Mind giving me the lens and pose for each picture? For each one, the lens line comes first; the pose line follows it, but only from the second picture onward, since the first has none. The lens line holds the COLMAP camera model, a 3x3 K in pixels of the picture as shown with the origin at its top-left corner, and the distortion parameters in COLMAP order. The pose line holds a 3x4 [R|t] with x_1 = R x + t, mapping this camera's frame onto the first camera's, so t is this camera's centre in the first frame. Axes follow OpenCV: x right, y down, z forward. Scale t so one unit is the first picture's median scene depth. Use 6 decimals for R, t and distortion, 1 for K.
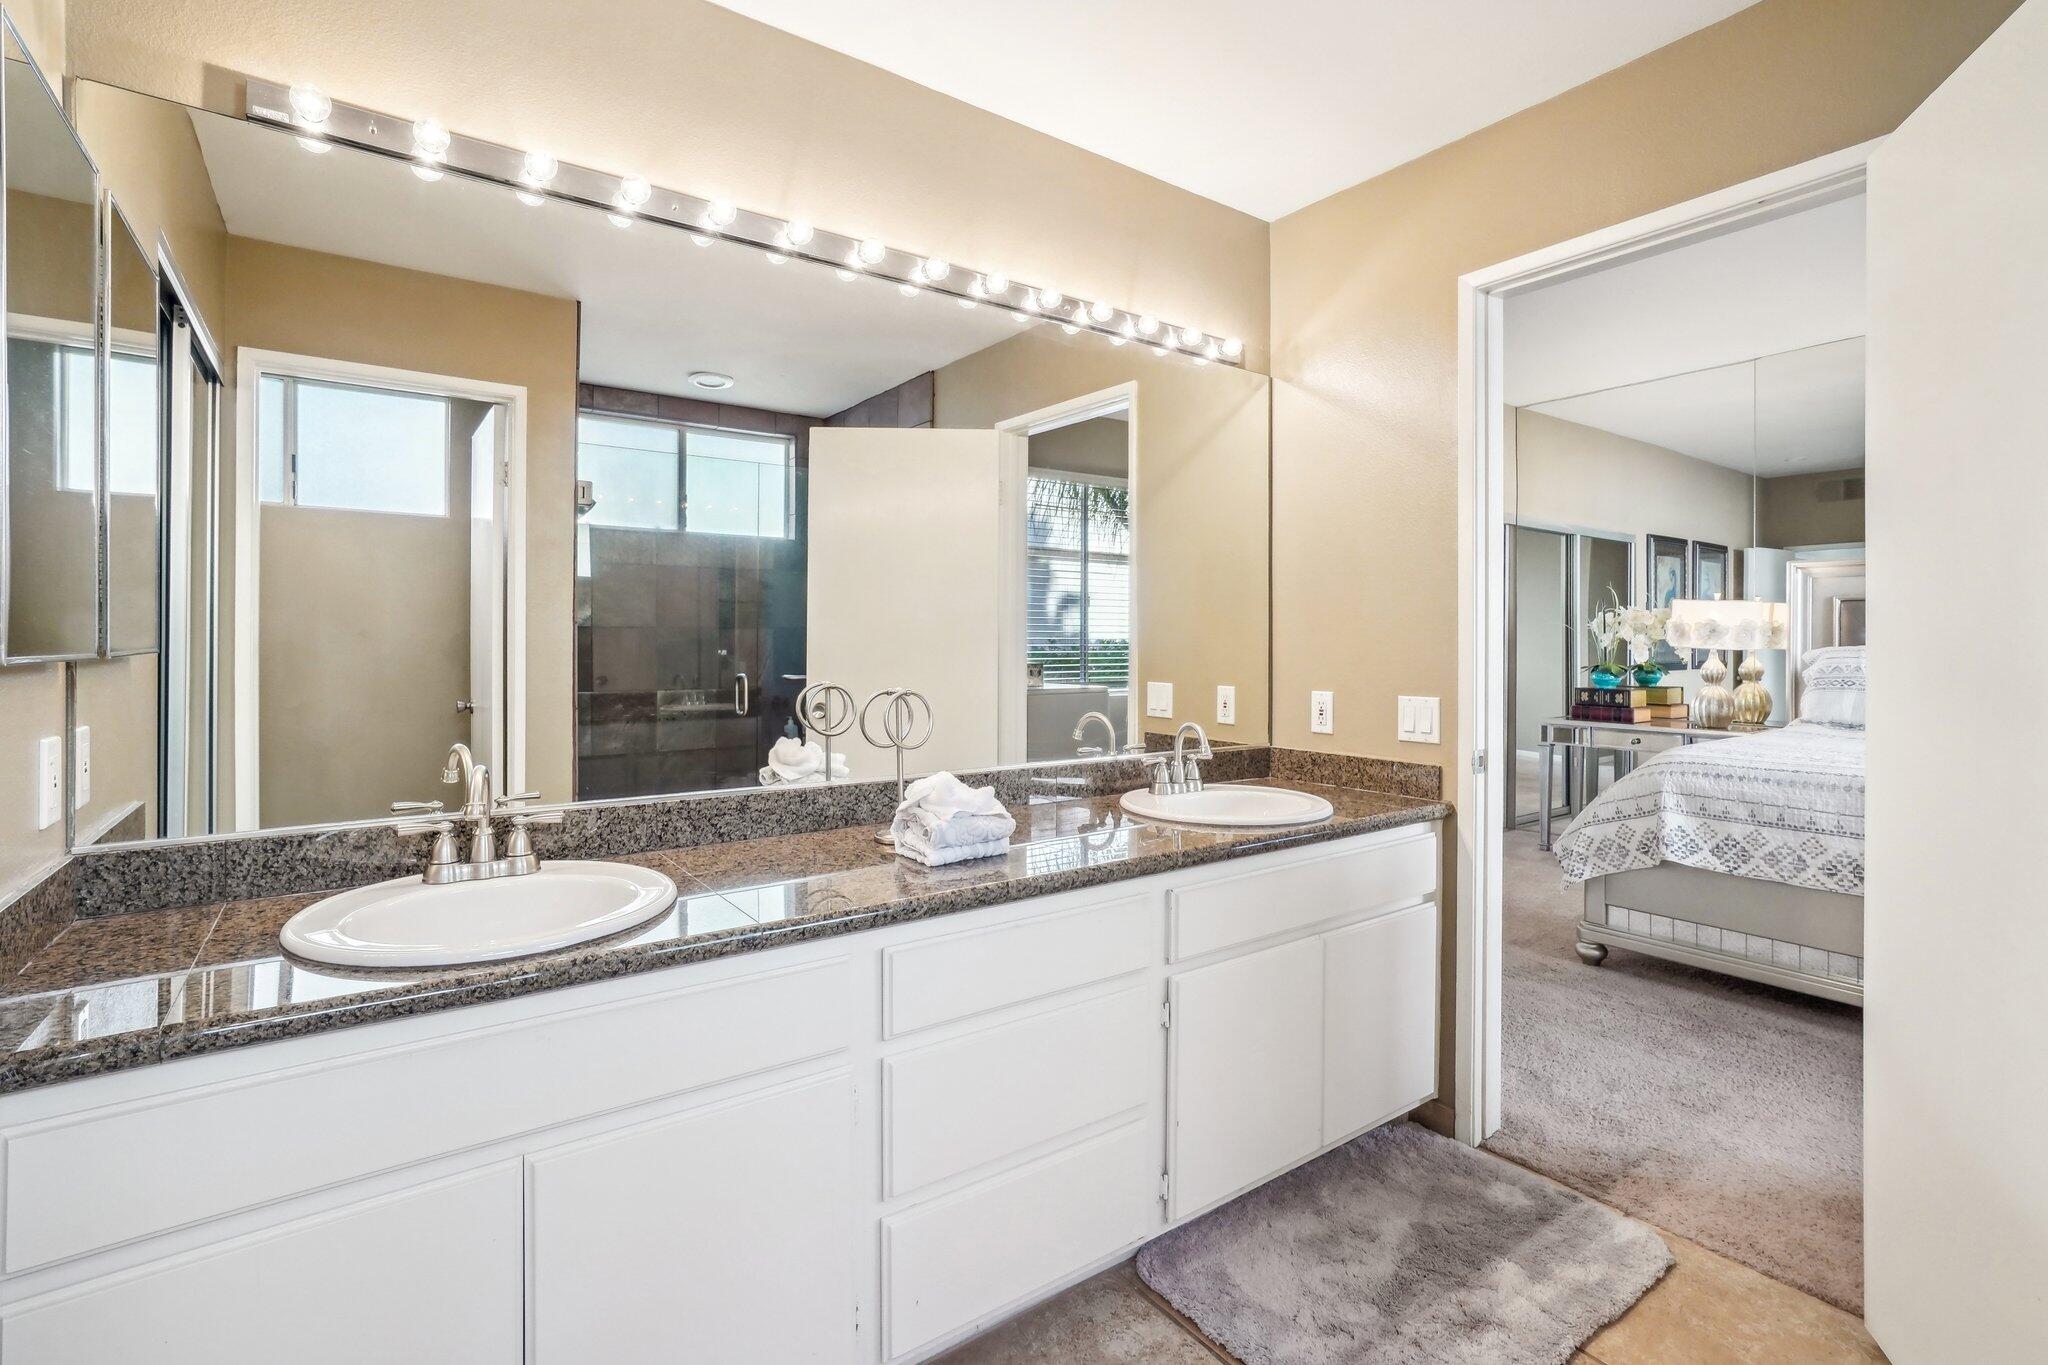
lens RADIAL K [[939.5, 0, 1049.8], [0, 939.5, 672.3], [0, 0, 1]] dist [-0.002215, -0.000246]
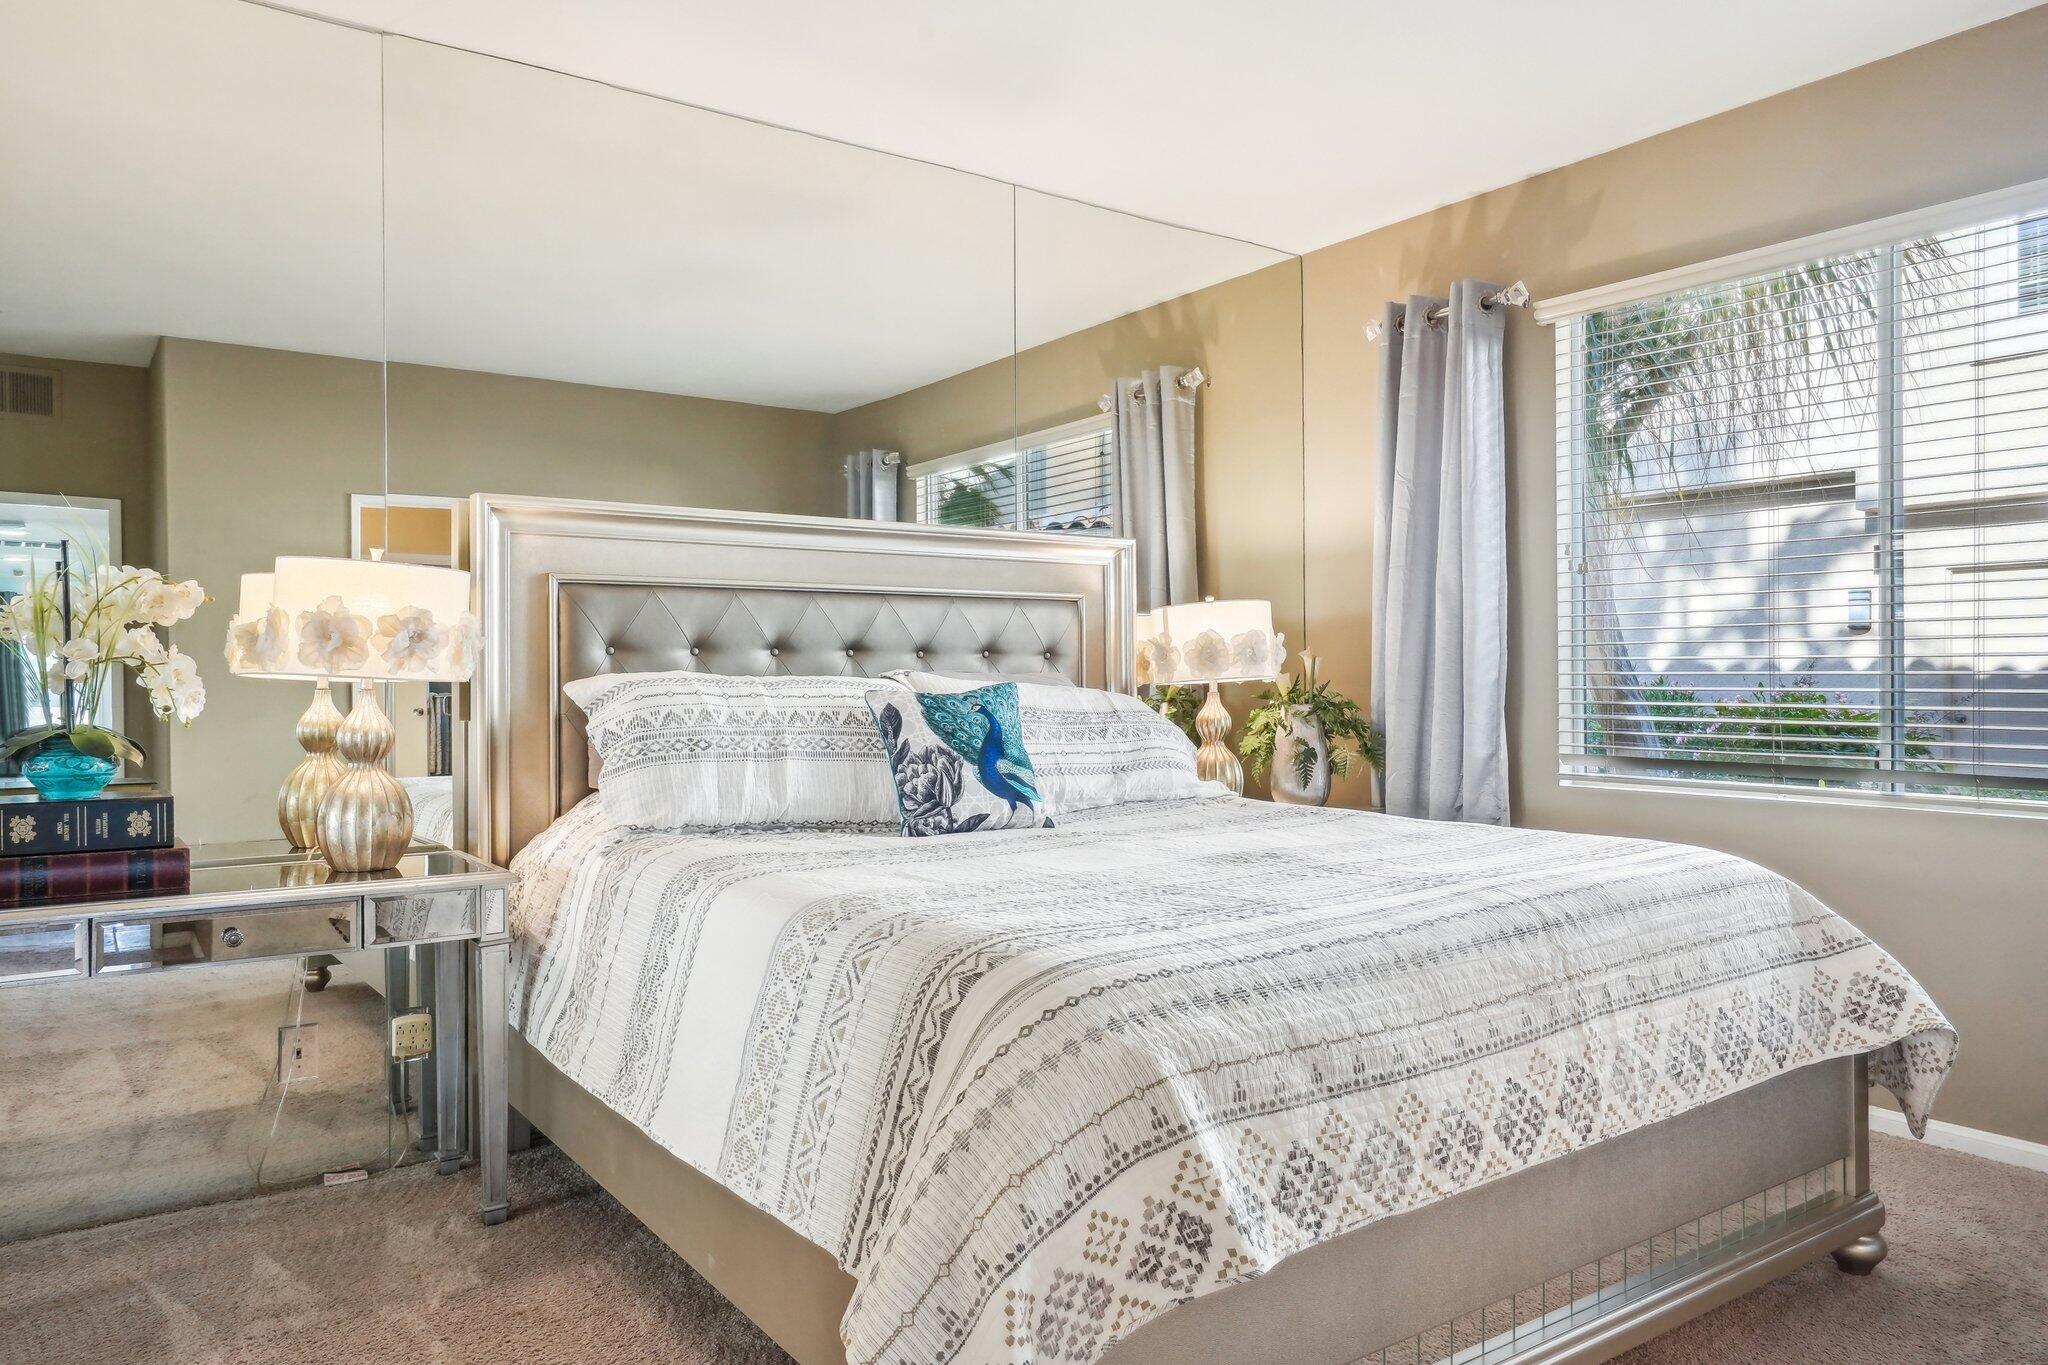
lens RADIAL K [[1372.7, 0, 1024.0], [0, 1372.7, 682.5], [0, 0, 1]] dist [0.007131, -0.000857]
pose [[0.016053, -0.002654, 0.999868, 0.142992], [0.037853, 0.999281, 0.002045, -0.022001], [-0.999154, 0.037815, 0.016142, 1.027972]]
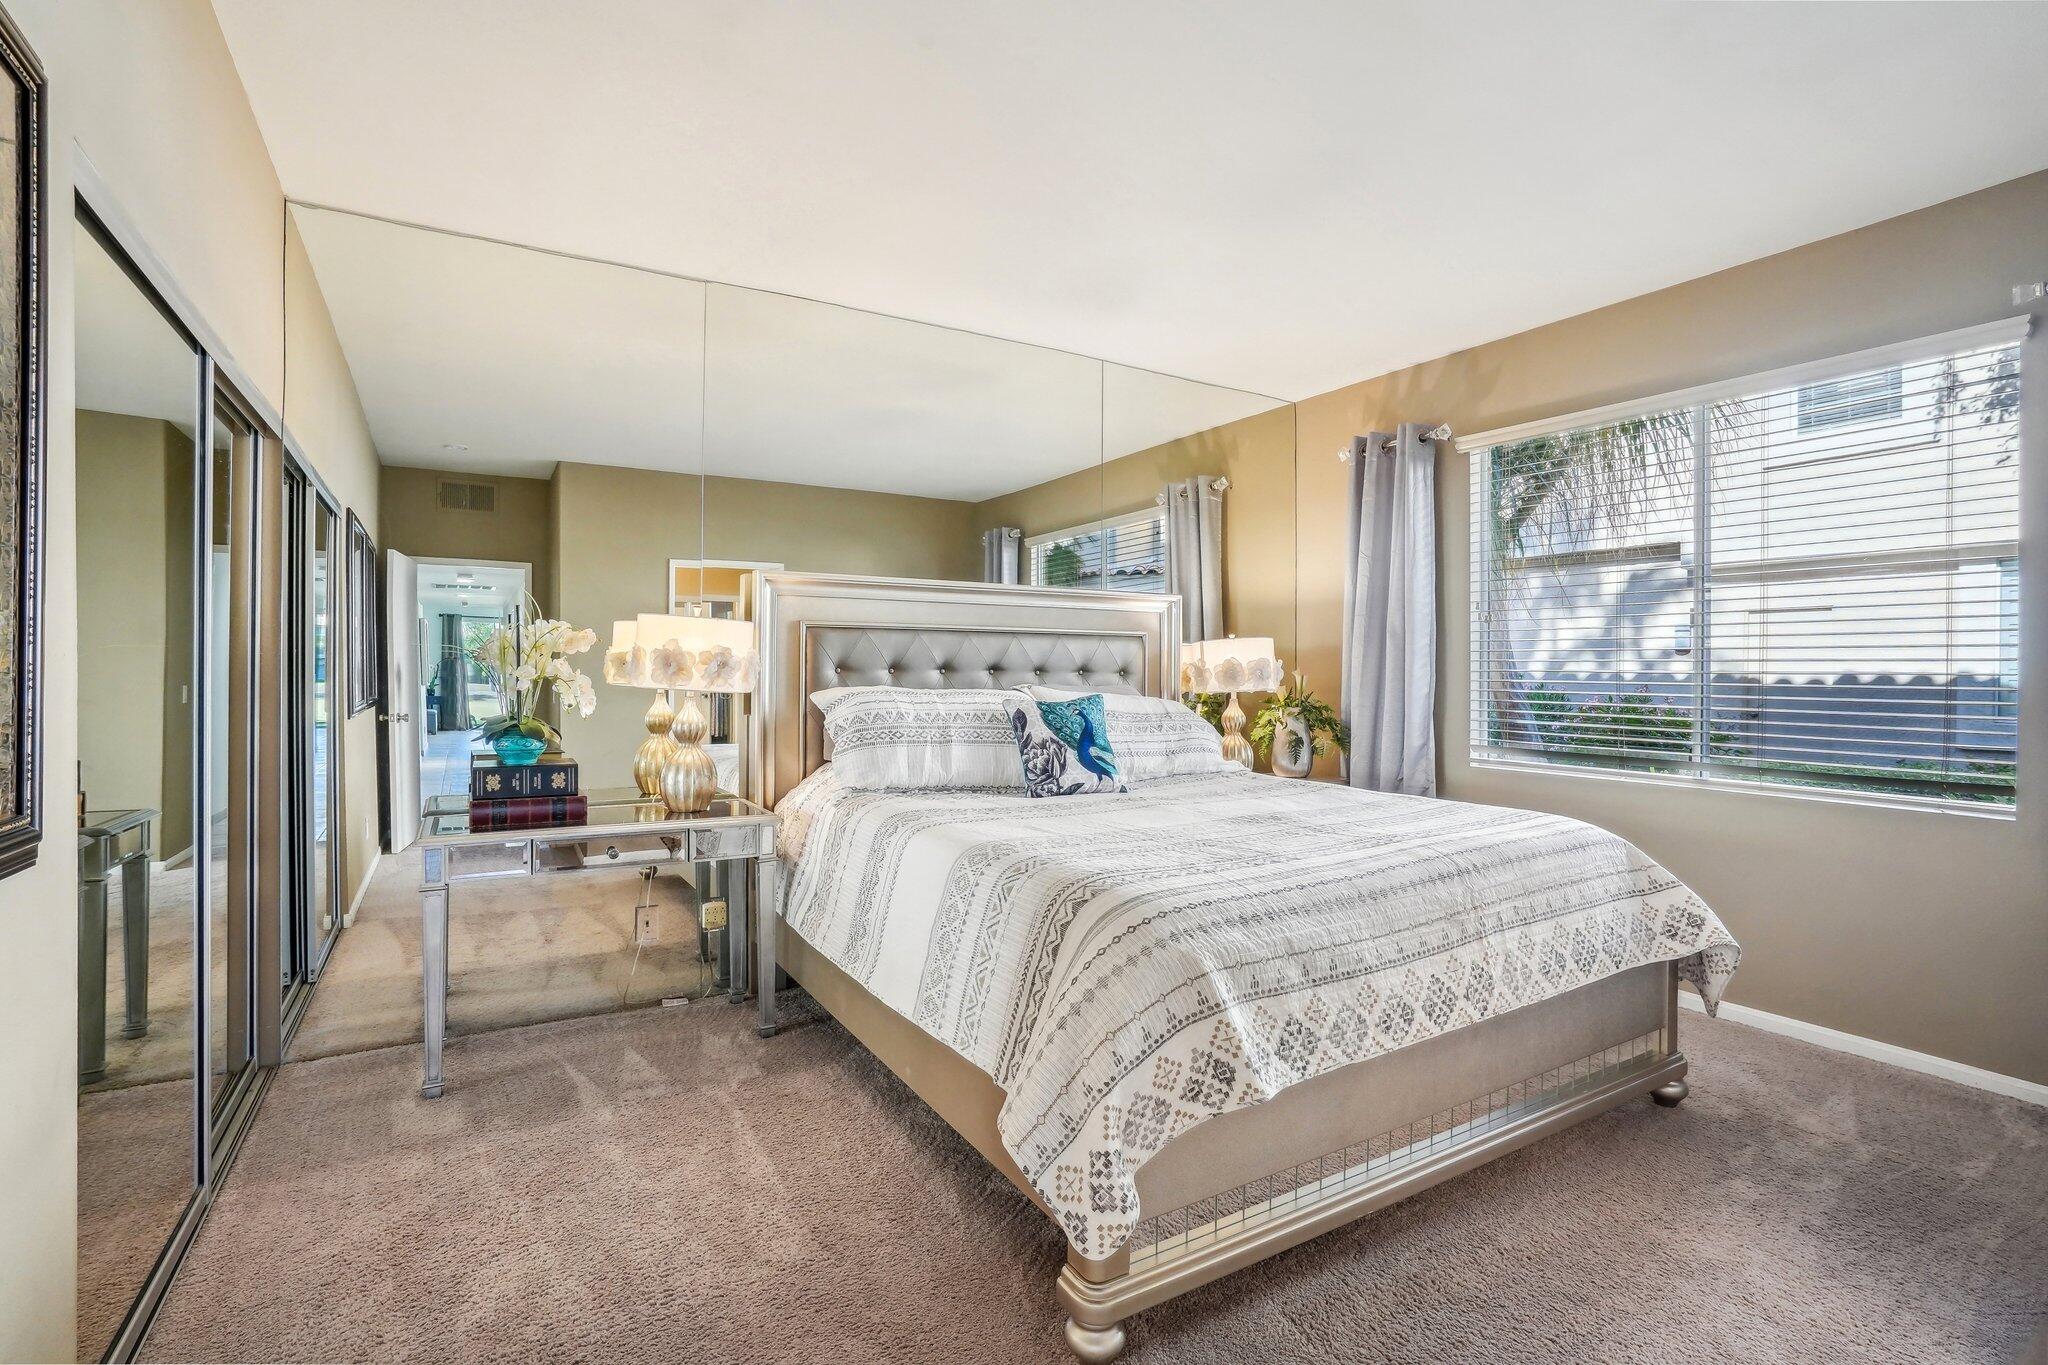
lens RADIAL K [[935.5, 0, 1021.3], [0, 935.5, 676.2], [0, 0, 1]] dist [-0.062996, 0.037418]
pose [[0.097157, -0.003147, 0.995264, 0.114585], [0.026649, 0.999645, 0.000559, -0.044961], [-0.994912, 0.026468, 0.097206, 1.038816]]
